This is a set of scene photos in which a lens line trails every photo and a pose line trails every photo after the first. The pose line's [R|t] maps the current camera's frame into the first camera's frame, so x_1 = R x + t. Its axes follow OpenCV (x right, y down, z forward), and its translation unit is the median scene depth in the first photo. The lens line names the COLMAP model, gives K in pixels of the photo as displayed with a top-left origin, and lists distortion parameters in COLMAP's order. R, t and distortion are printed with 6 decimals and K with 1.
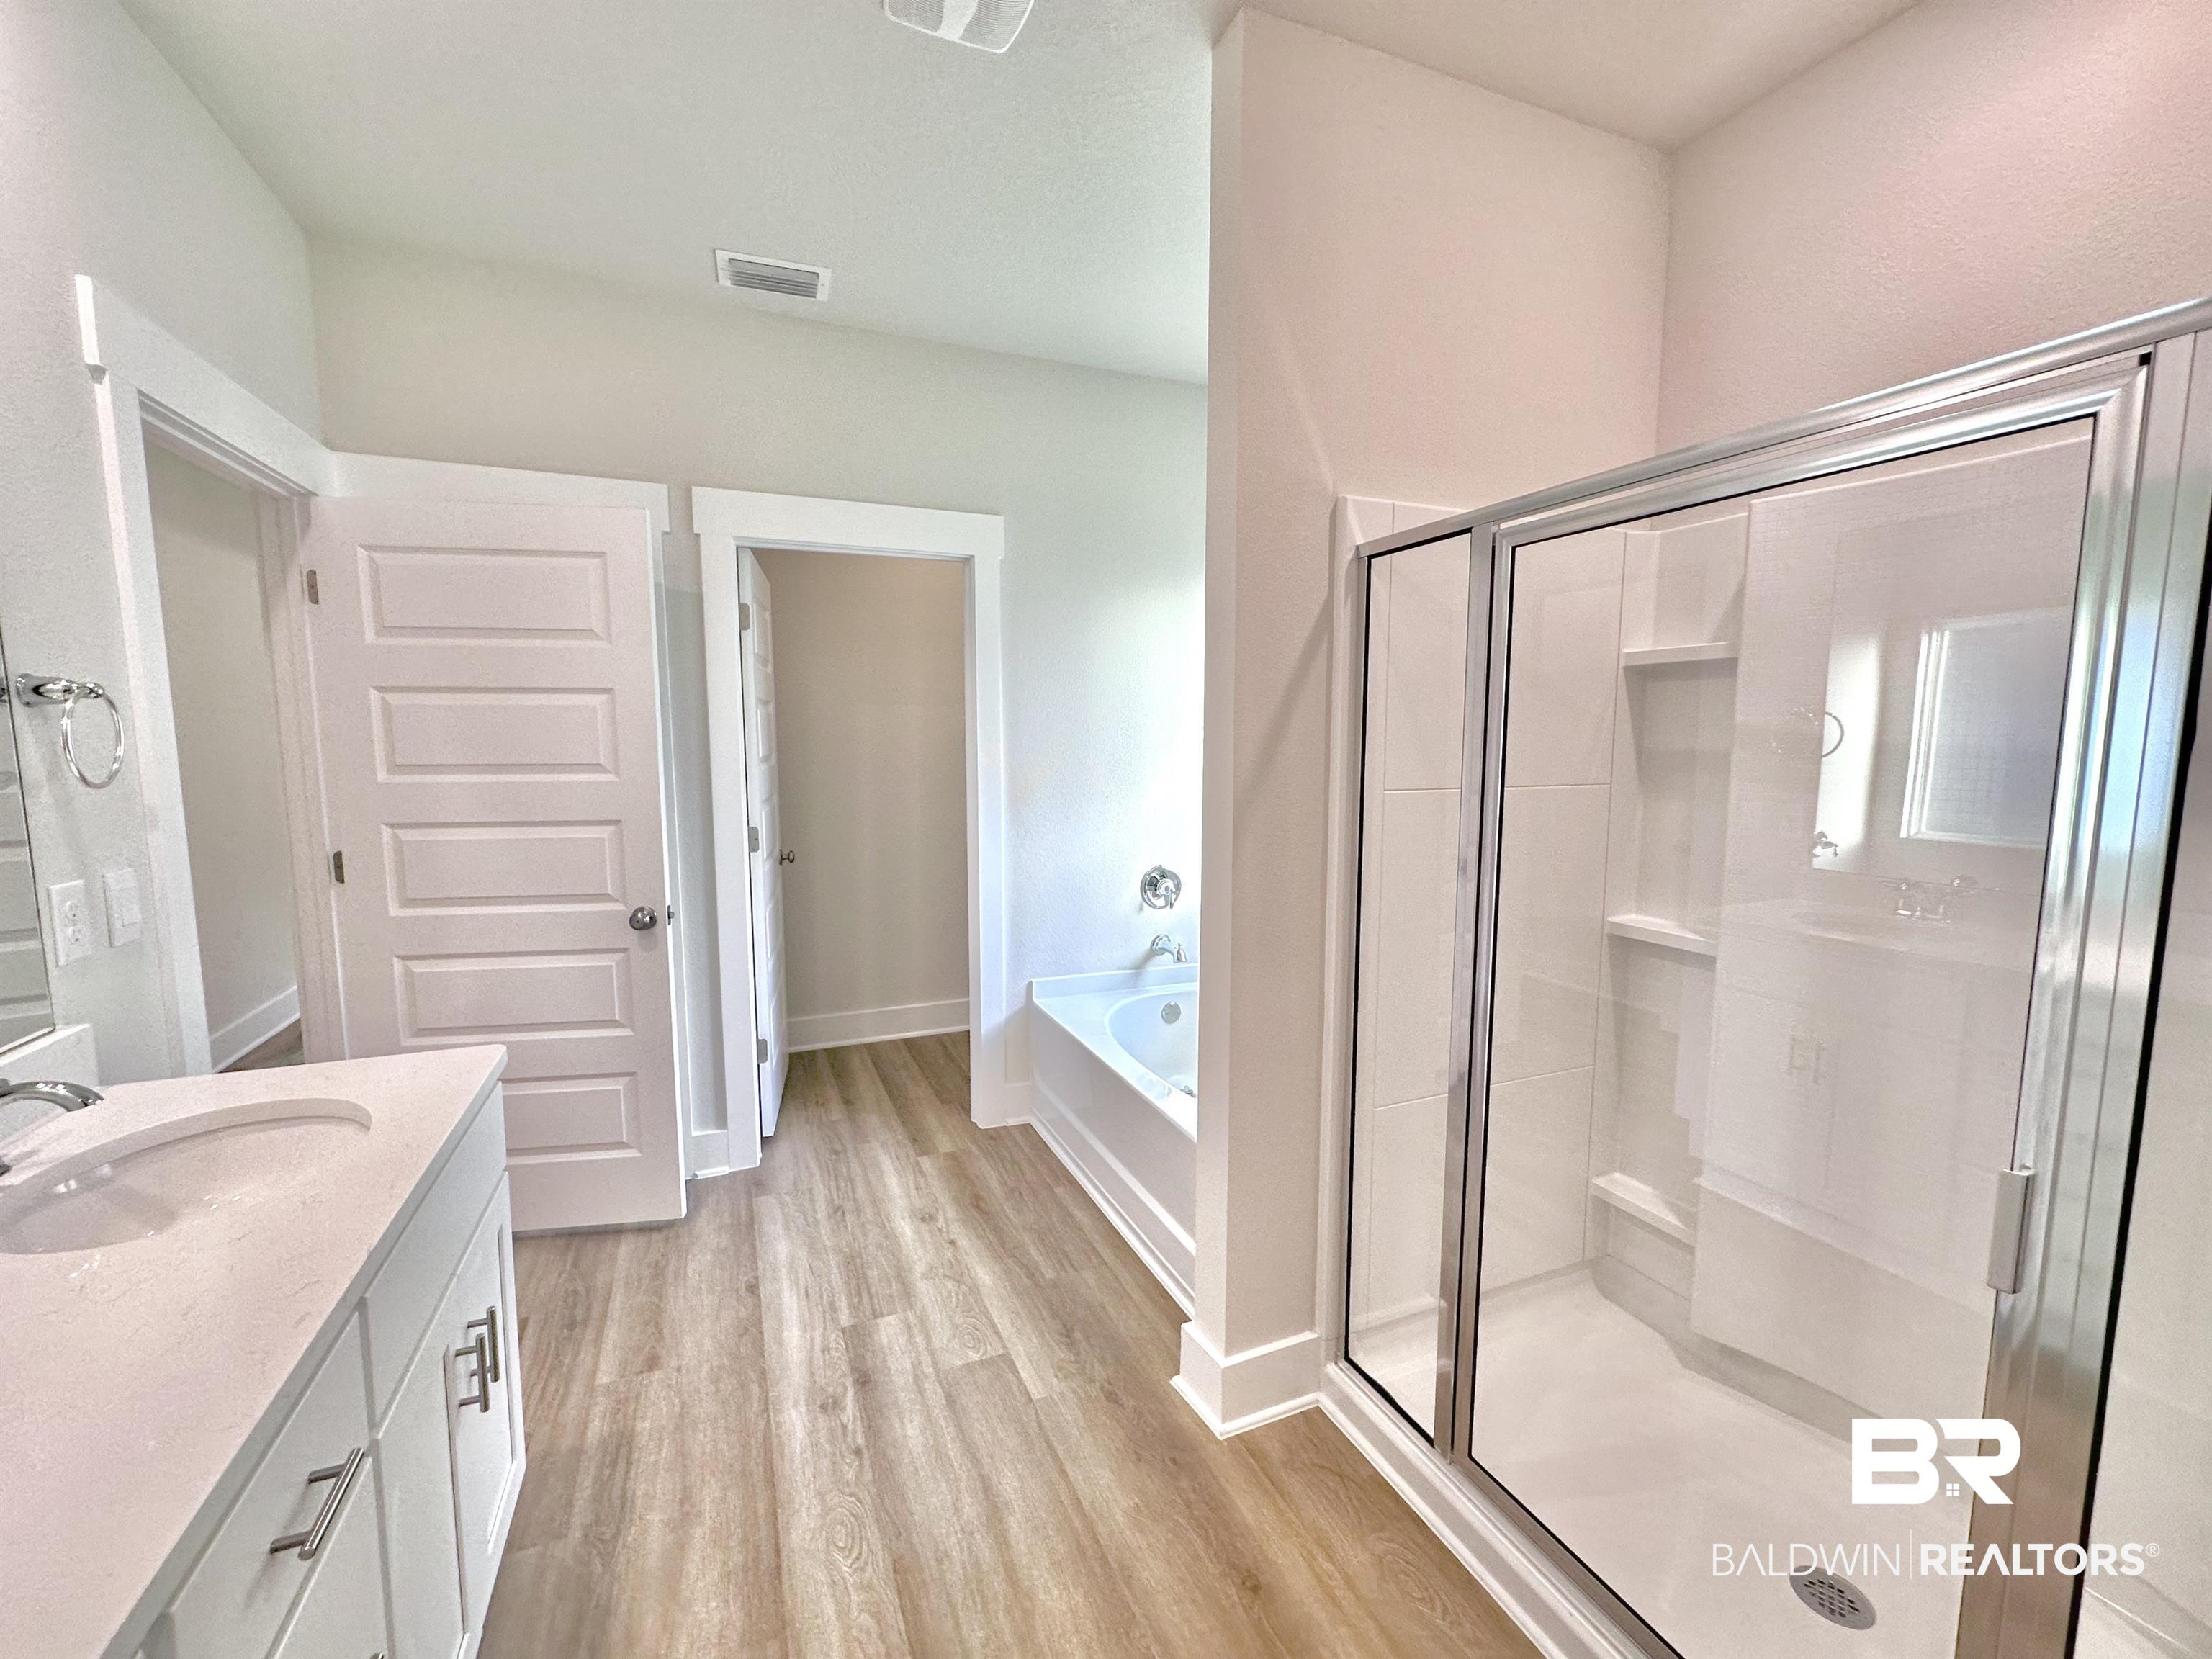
lens RADIAL K [[914.1, 0, 1105.0], [0, 914.1, 832.9], [0, 0, 1]] dist [-0.002269, 0.000722]
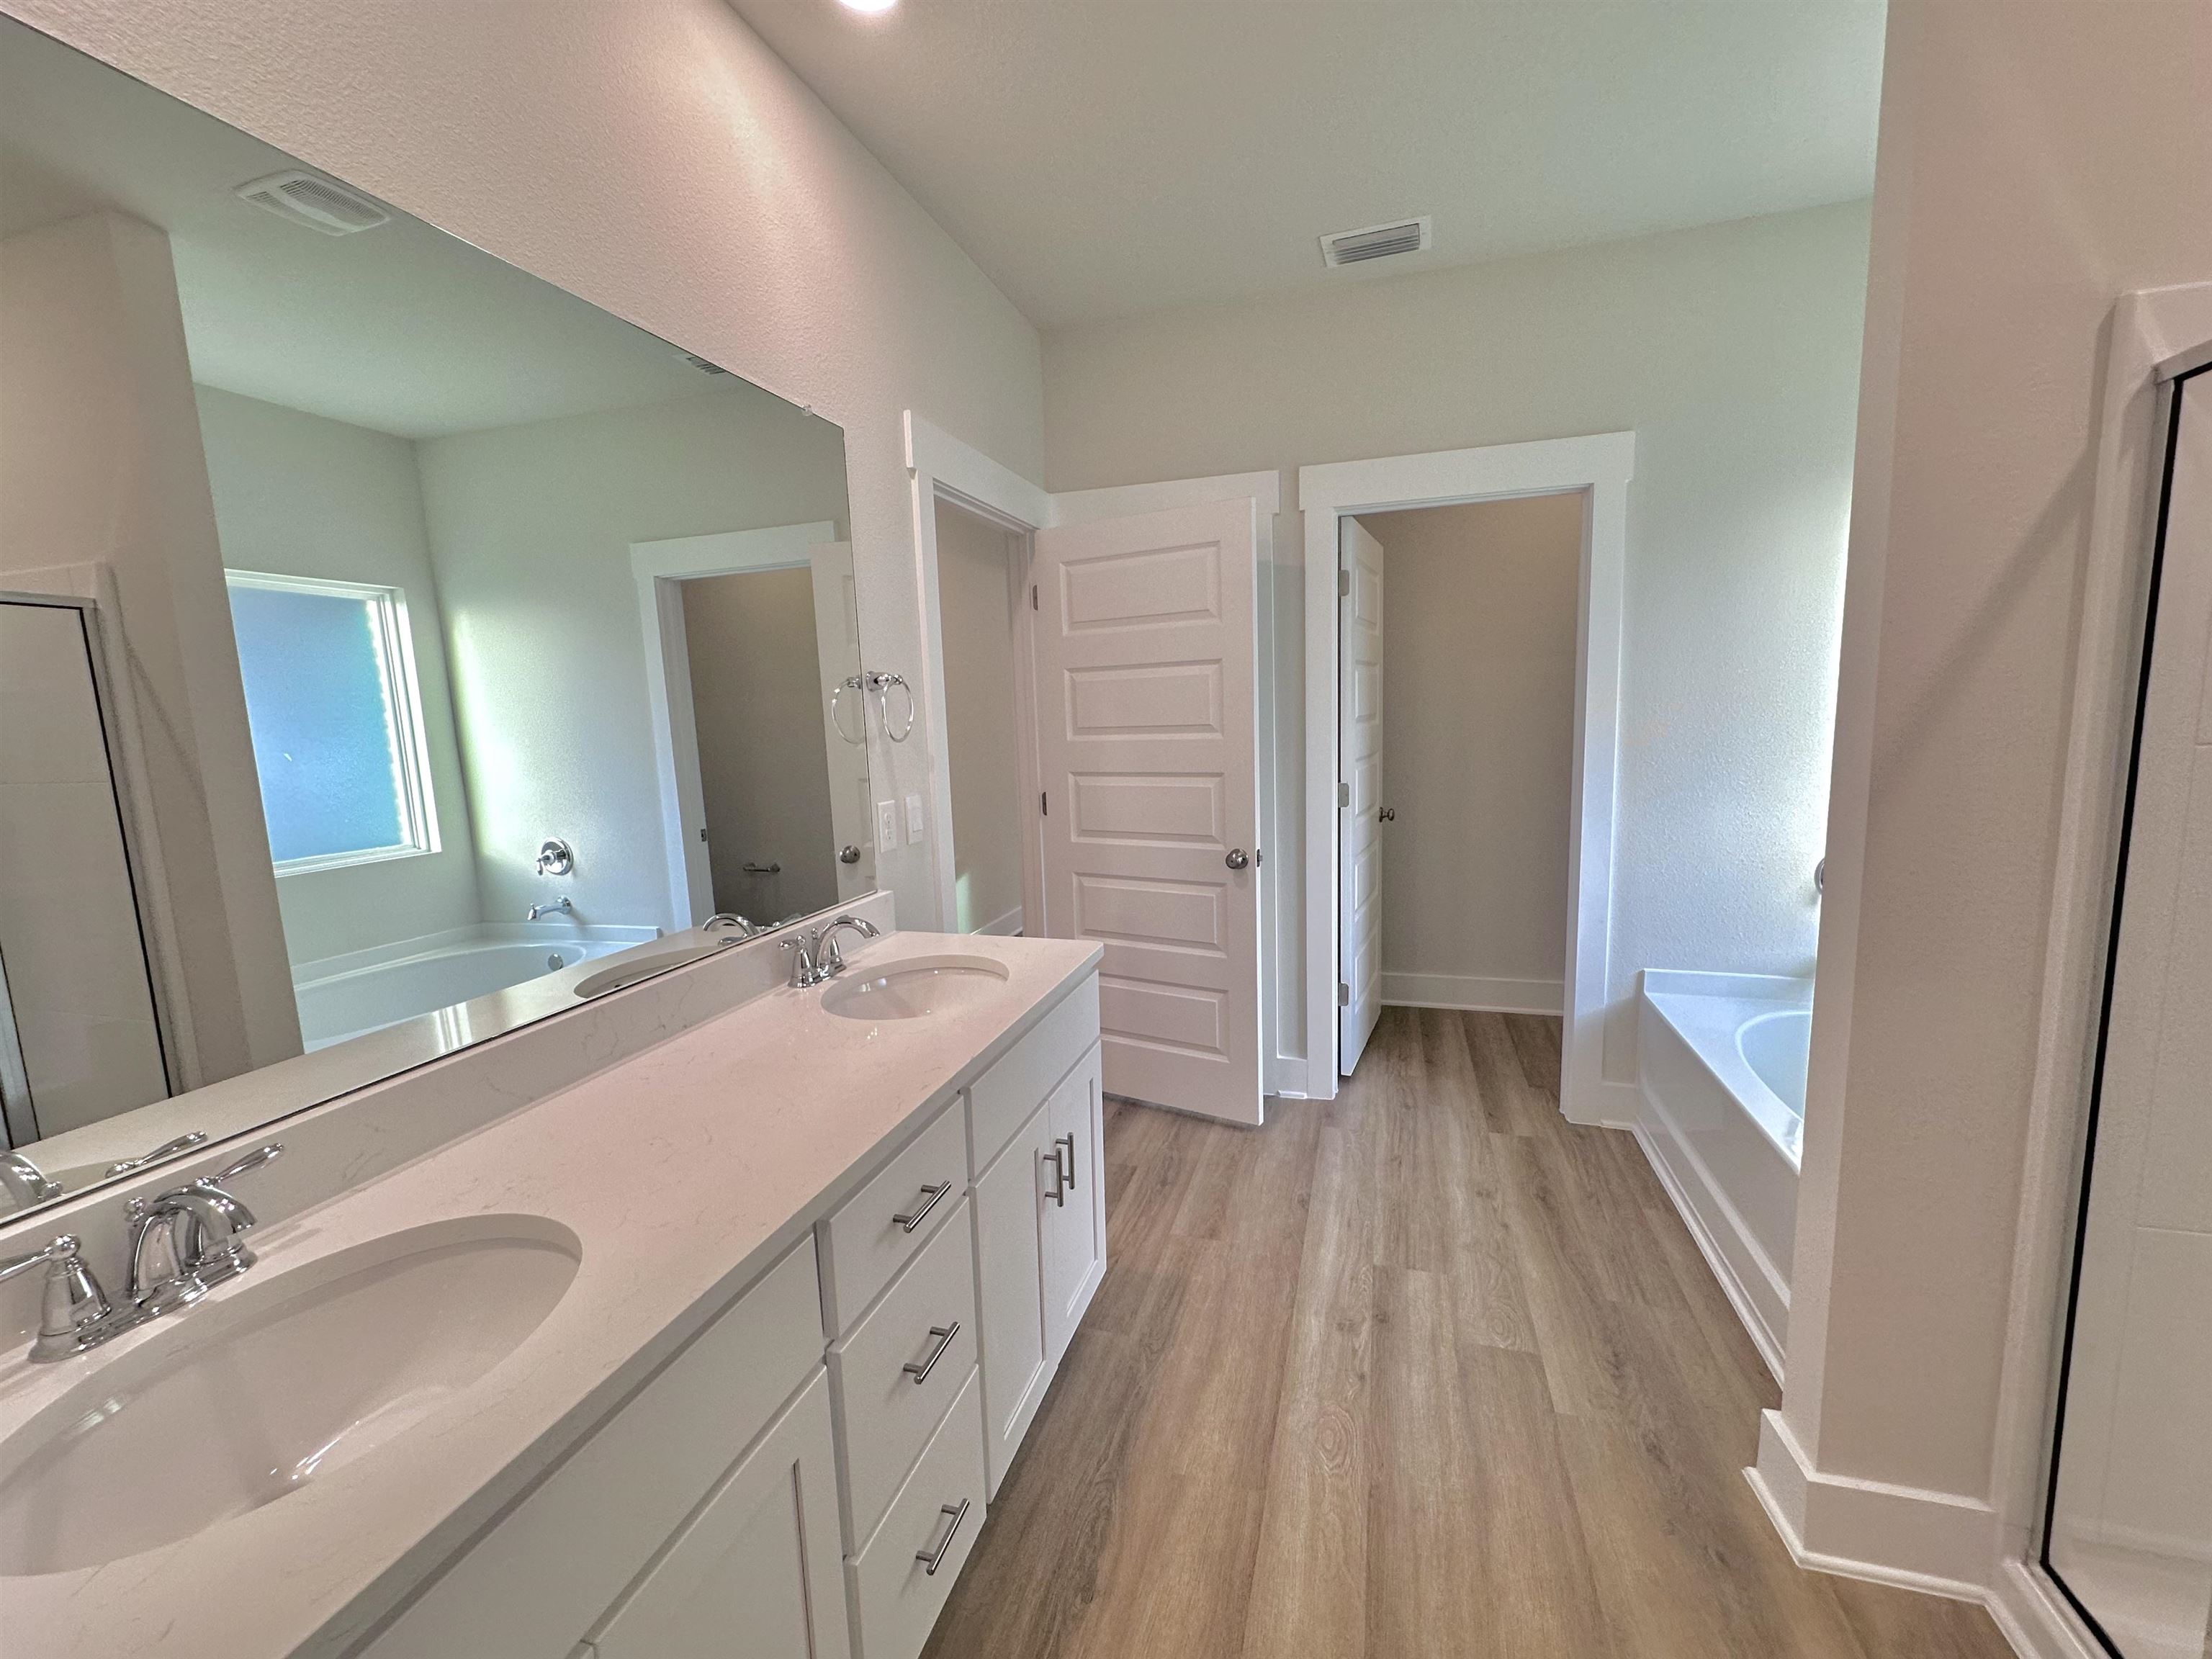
lens RADIAL K [[914.1, 0, 1098.8], [0, 914.1, 832.3], [0, 0, 1]] dist [-0.002269, 0.000722]
pose [[0.762201, 0.060318, -0.644524, 0.118973], [-0.035772, 0.998053, 0.051100, 0.008982], [0.646351, -0.015893, 0.762875, 0.013084]]
